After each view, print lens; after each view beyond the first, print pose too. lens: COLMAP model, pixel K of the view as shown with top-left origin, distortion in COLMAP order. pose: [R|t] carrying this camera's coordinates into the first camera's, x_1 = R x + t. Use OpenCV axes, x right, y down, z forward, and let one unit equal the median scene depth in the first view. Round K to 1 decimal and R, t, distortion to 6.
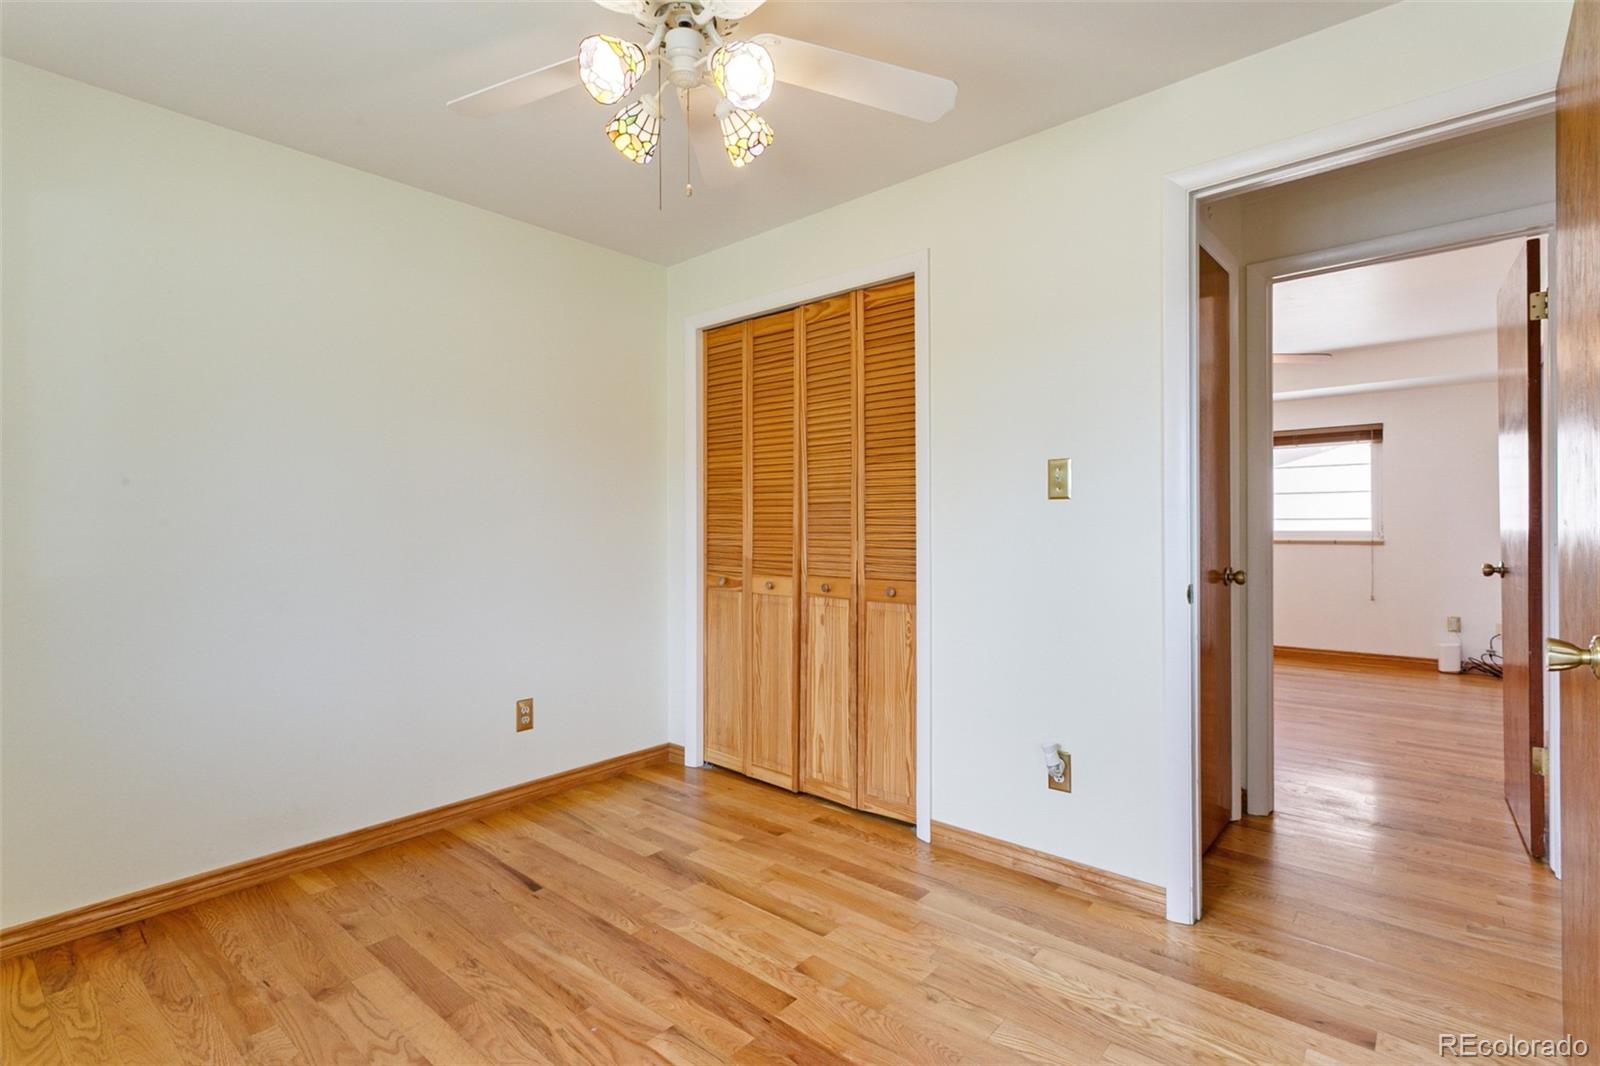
lens RADIAL K [[764.2, 0, 790.2], [0, 764.2, 517.3], [0, 0, 1]] dist [0.004866, -0.000062]
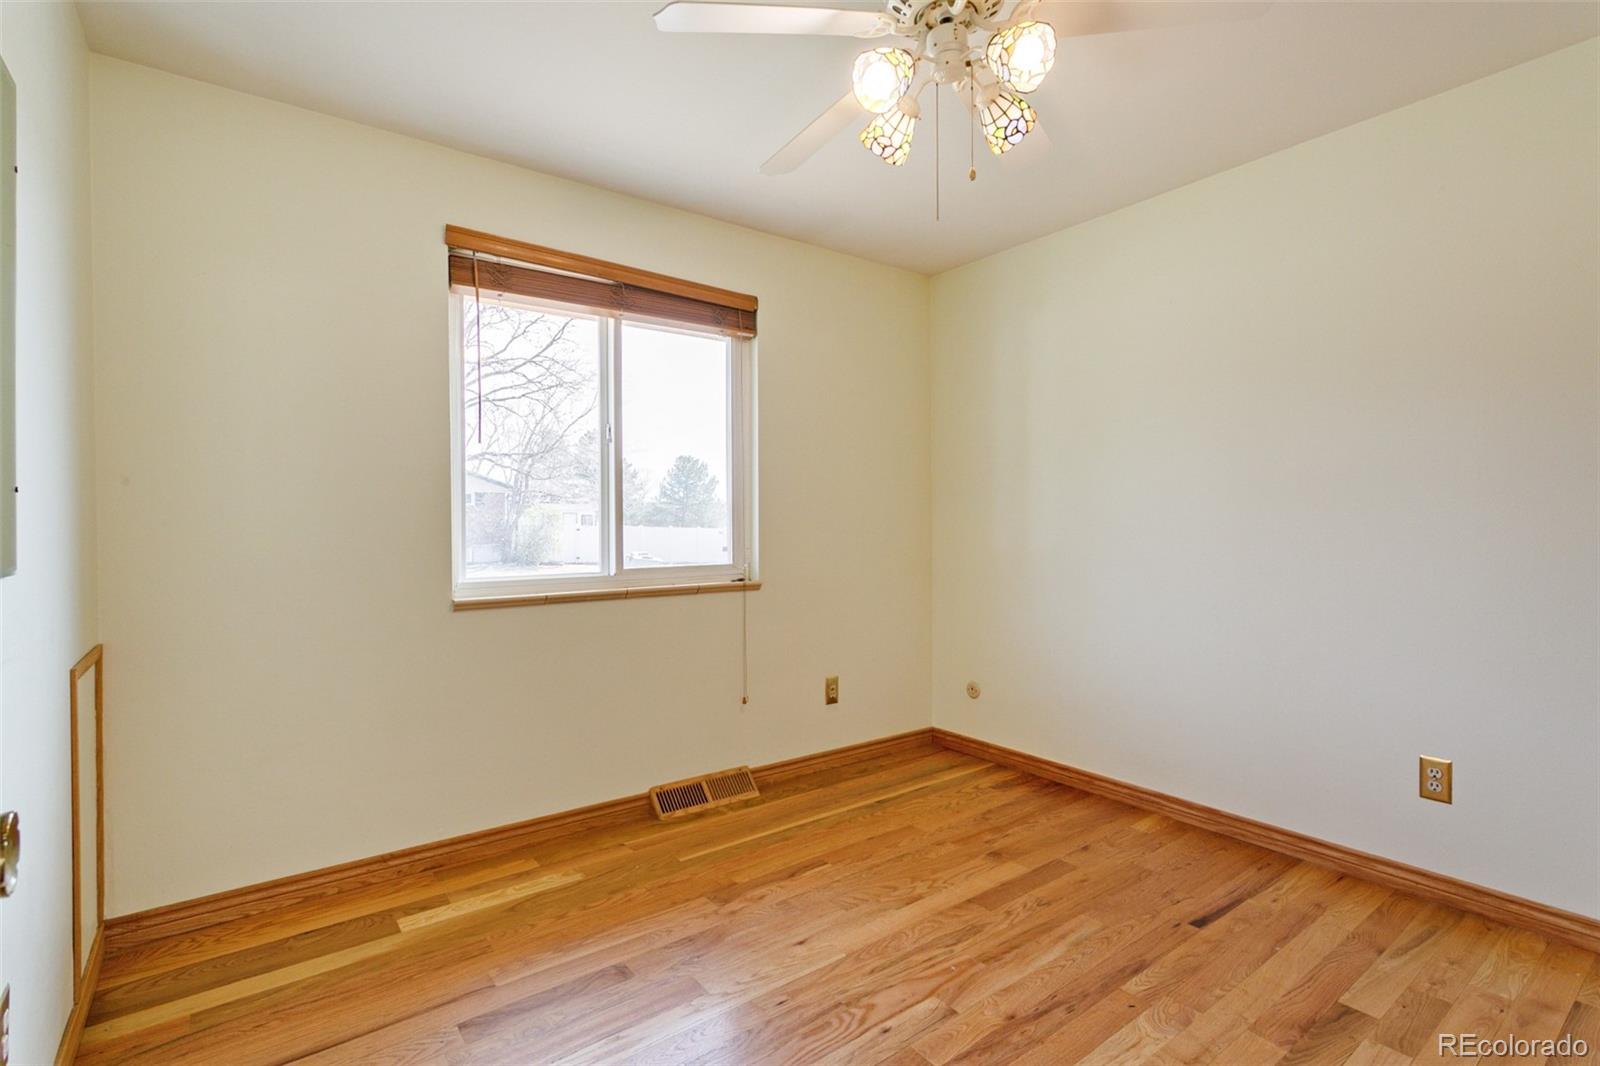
lens RADIAL K [[764.2, 0, 800.8], [0, 764.2, 527.0], [0, 0, 1]] dist [0.004866, -0.000062]
pose [[-0.210820, 0.014616, -0.977416, 0.688133], [0.014364, 0.999827, 0.011853, -0.001160], [0.977419, -0.011541, -0.210993, 0.792402]]
